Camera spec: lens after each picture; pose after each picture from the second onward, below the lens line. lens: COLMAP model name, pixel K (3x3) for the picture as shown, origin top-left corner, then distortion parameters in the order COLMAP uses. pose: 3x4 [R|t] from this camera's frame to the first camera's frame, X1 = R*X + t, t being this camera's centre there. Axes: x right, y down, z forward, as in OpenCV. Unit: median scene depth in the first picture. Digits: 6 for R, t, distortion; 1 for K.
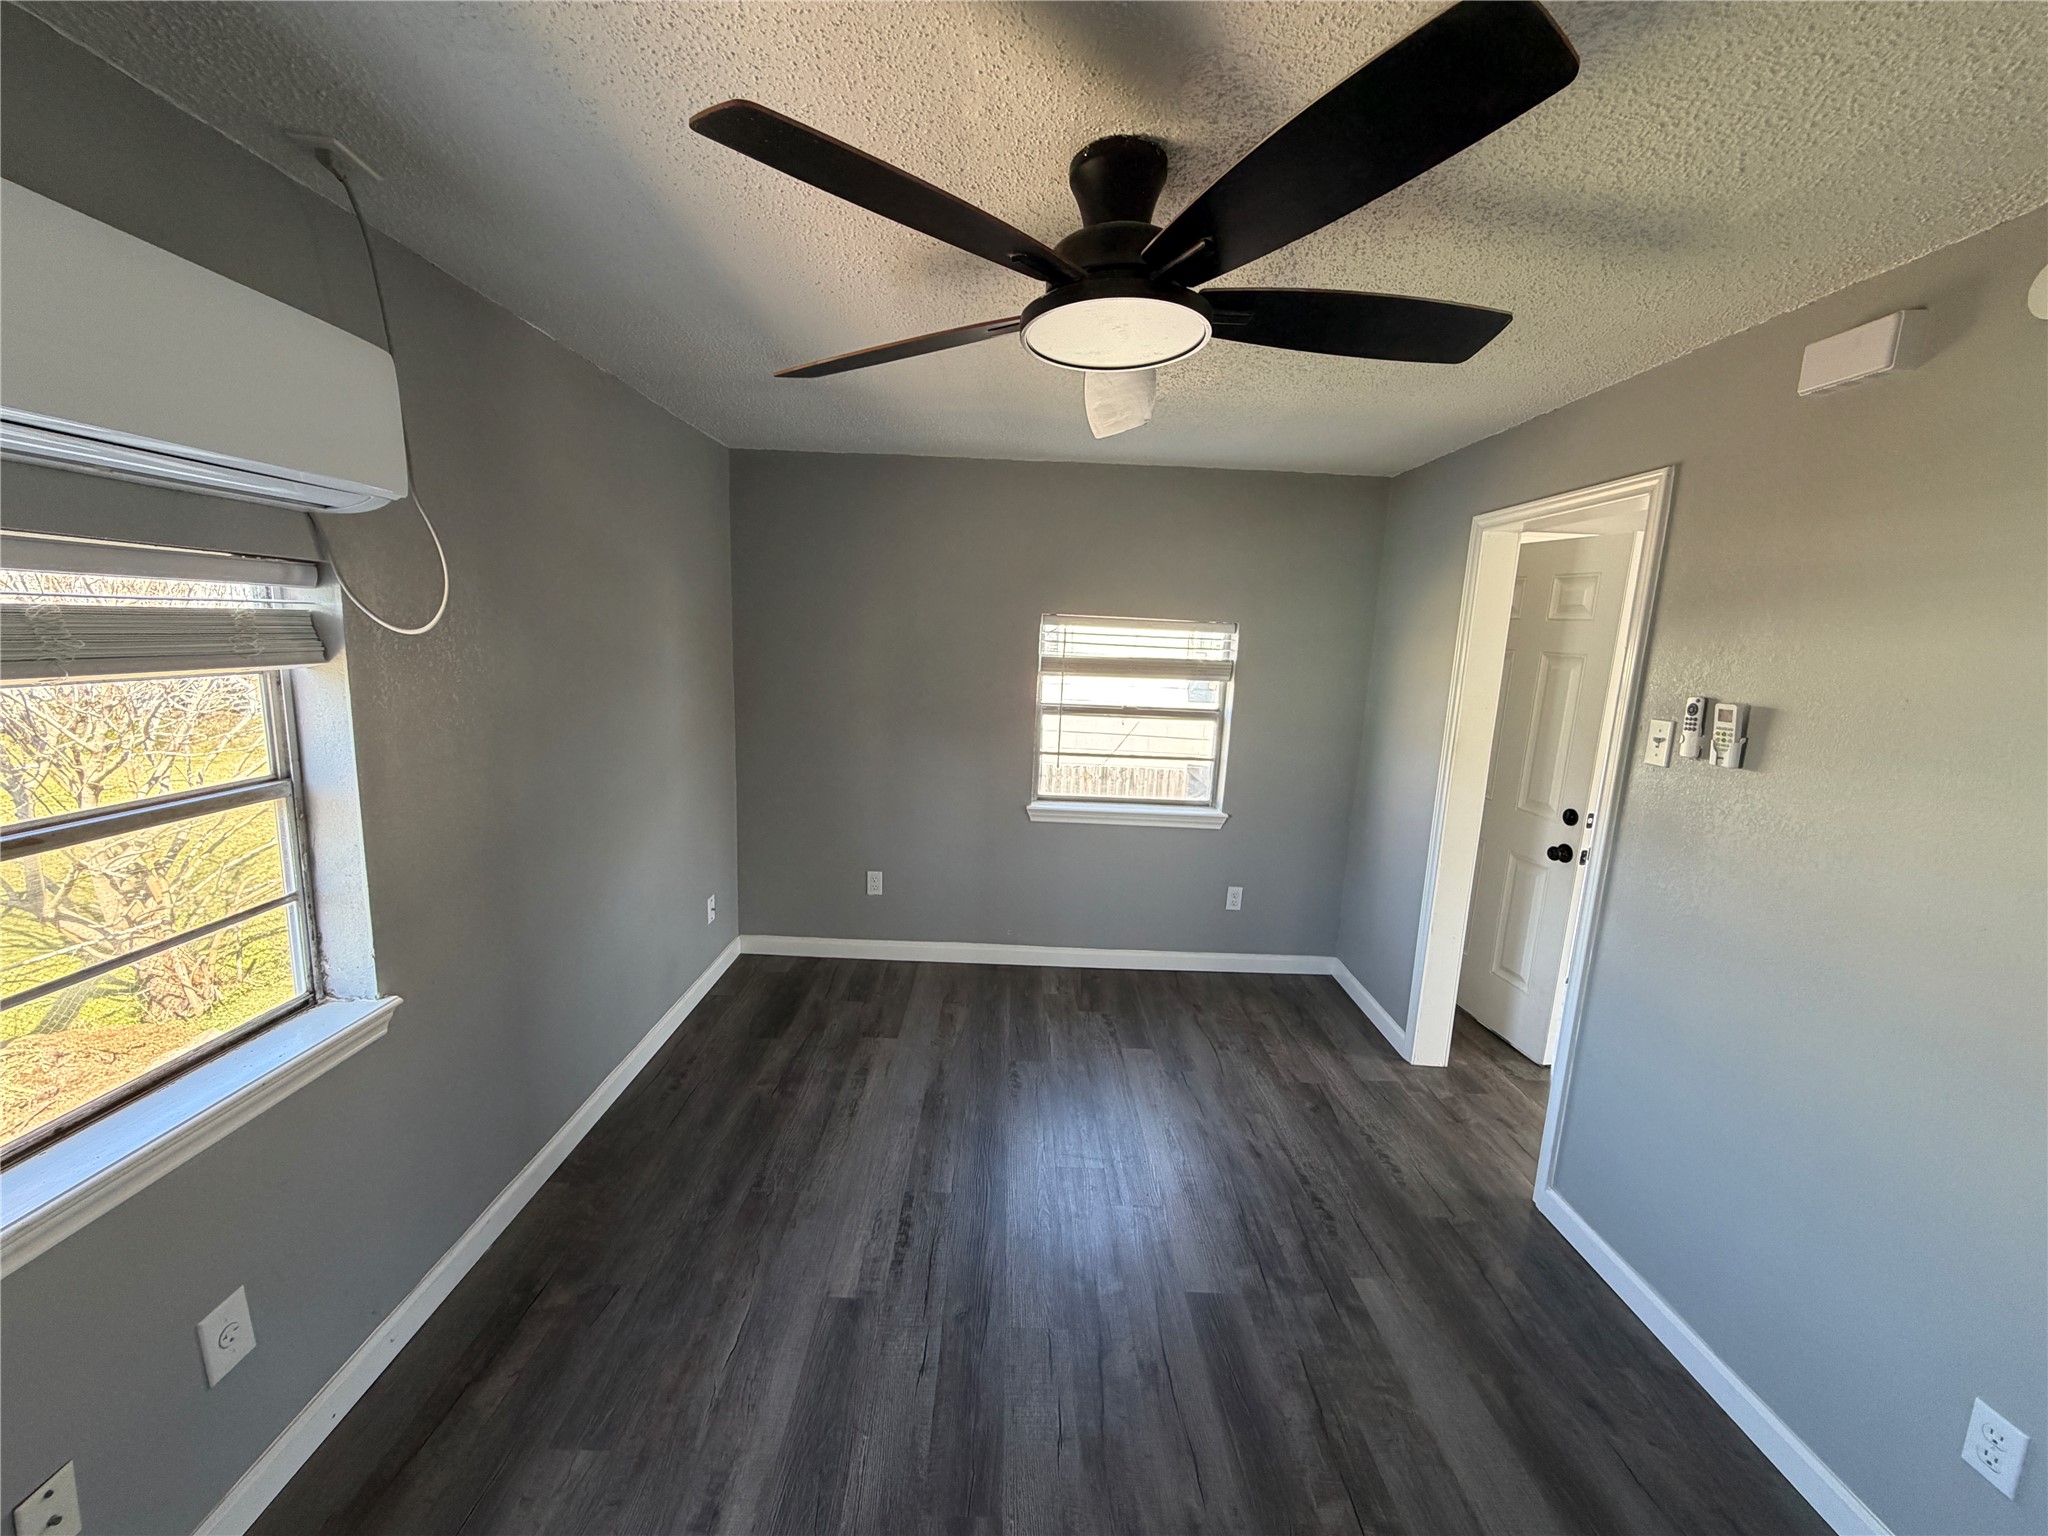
lens RADIAL K [[818.1, 0, 1017.9], [0, 818.1, 766.6], [0, 0, 1]] dist [-0.000302, 0.000094]
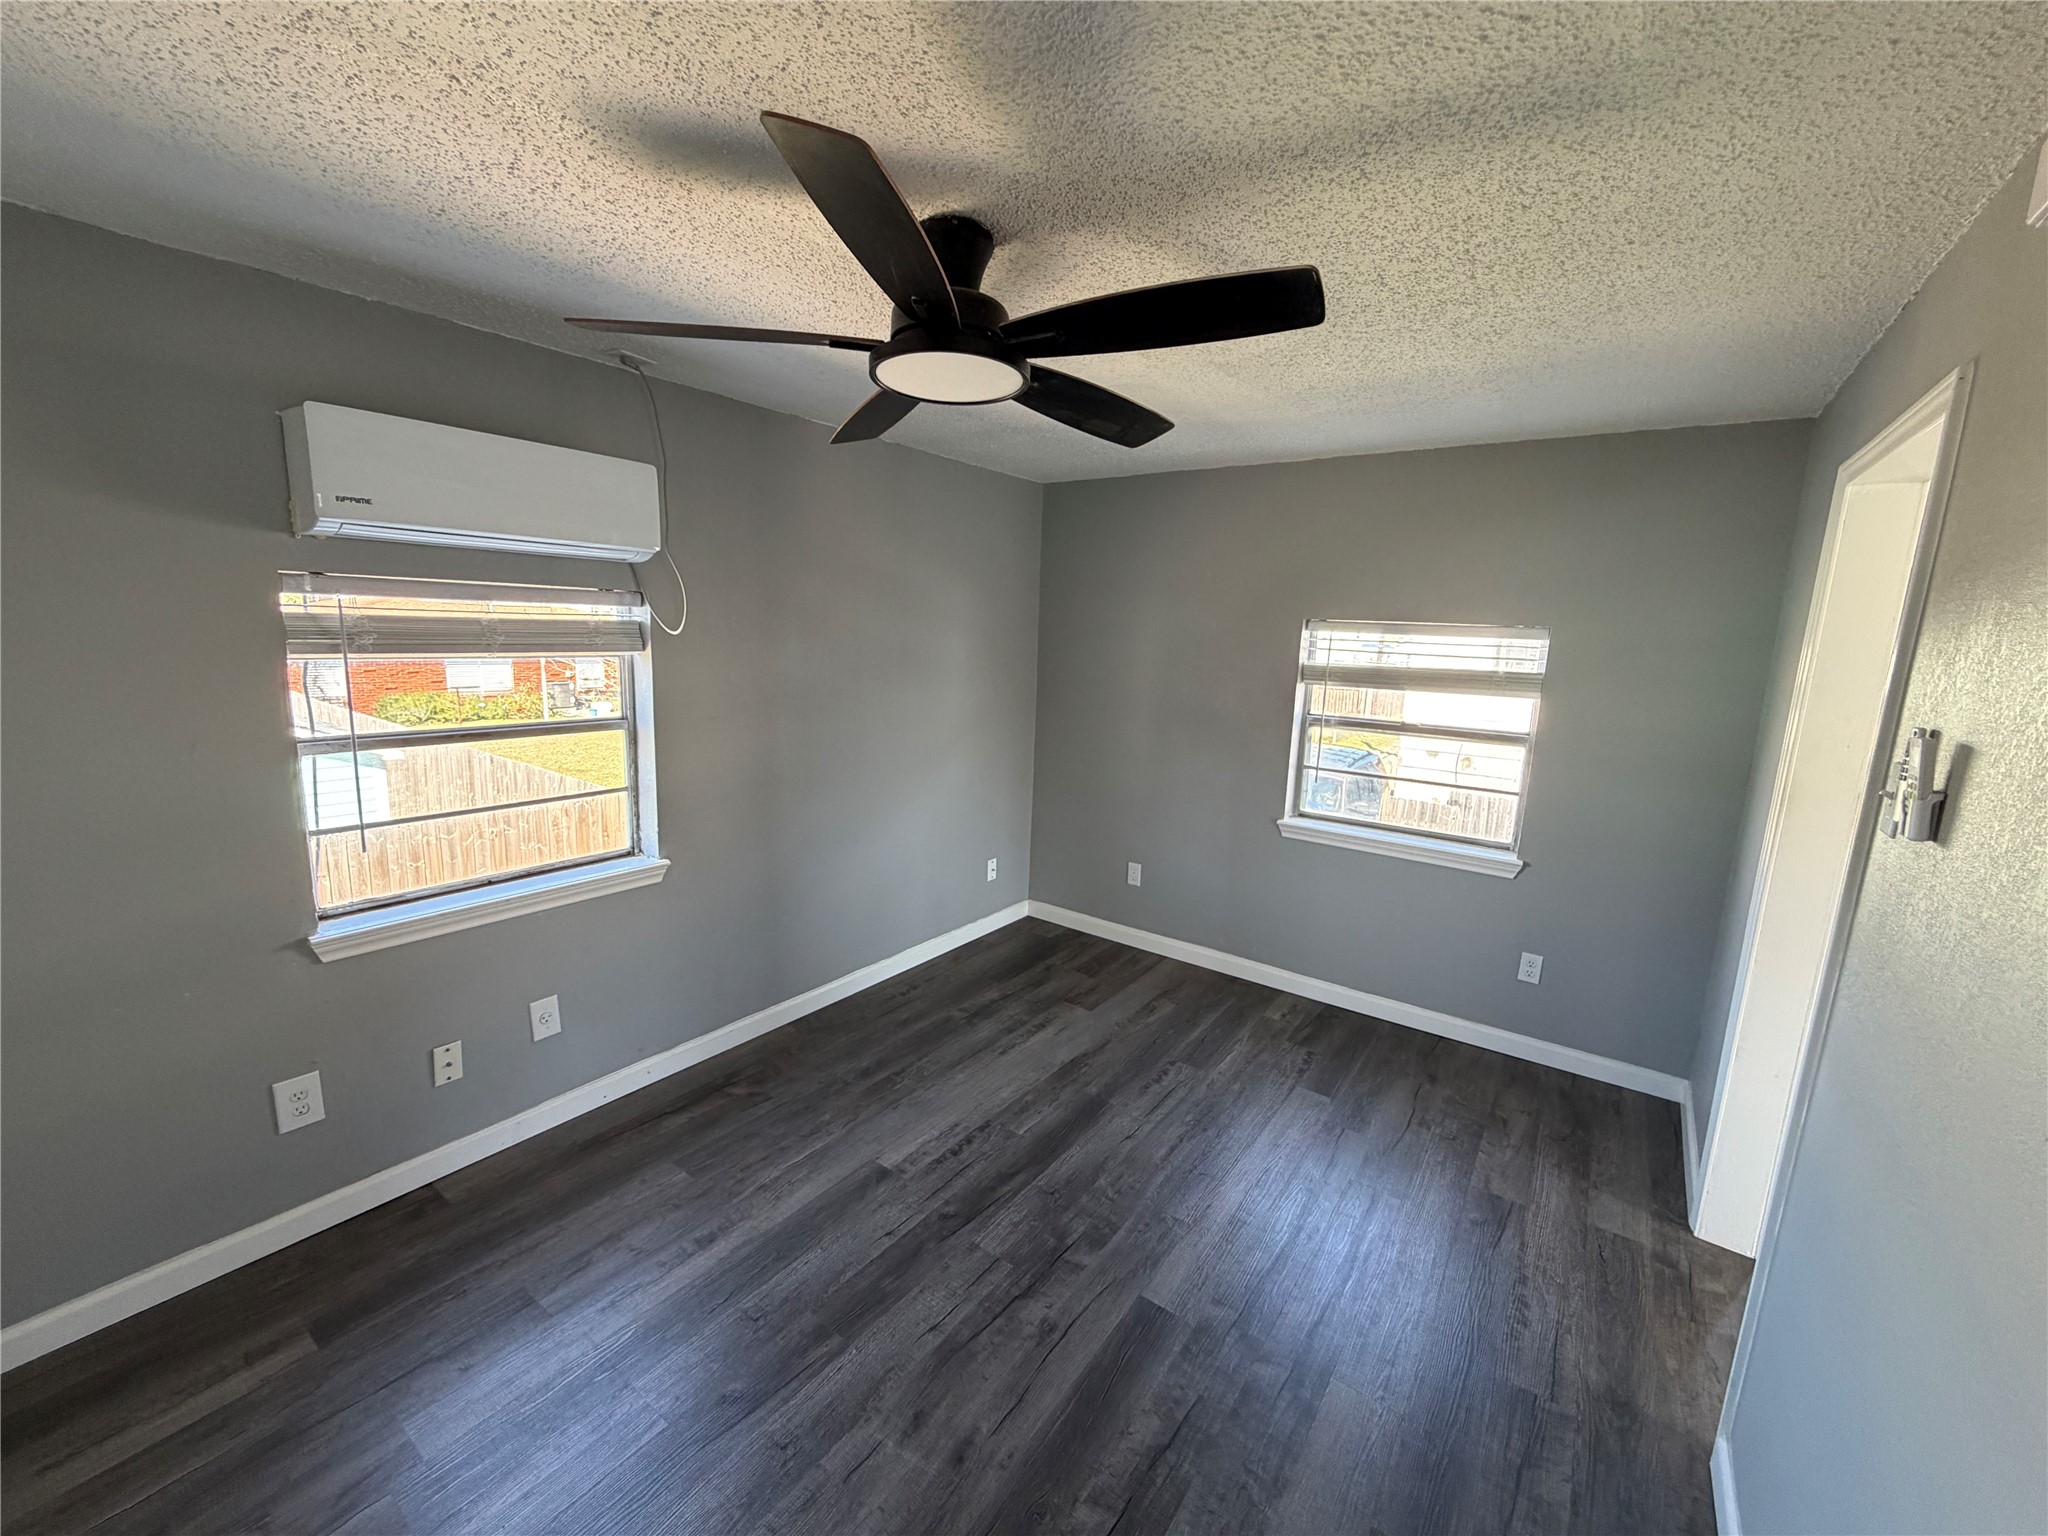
lens RADIAL K [[818.1, 0, 1015.4], [0, 818.1, 765.7], [0, 0, 1]] dist [-0.000302, 0.000094]
pose [[0.803933, 0.089898, -0.587887, 0.399936], [-0.100477, 0.994830, 0.014725, 0.002575], [0.586171, 0.047231, 0.808809, 0.051301]]
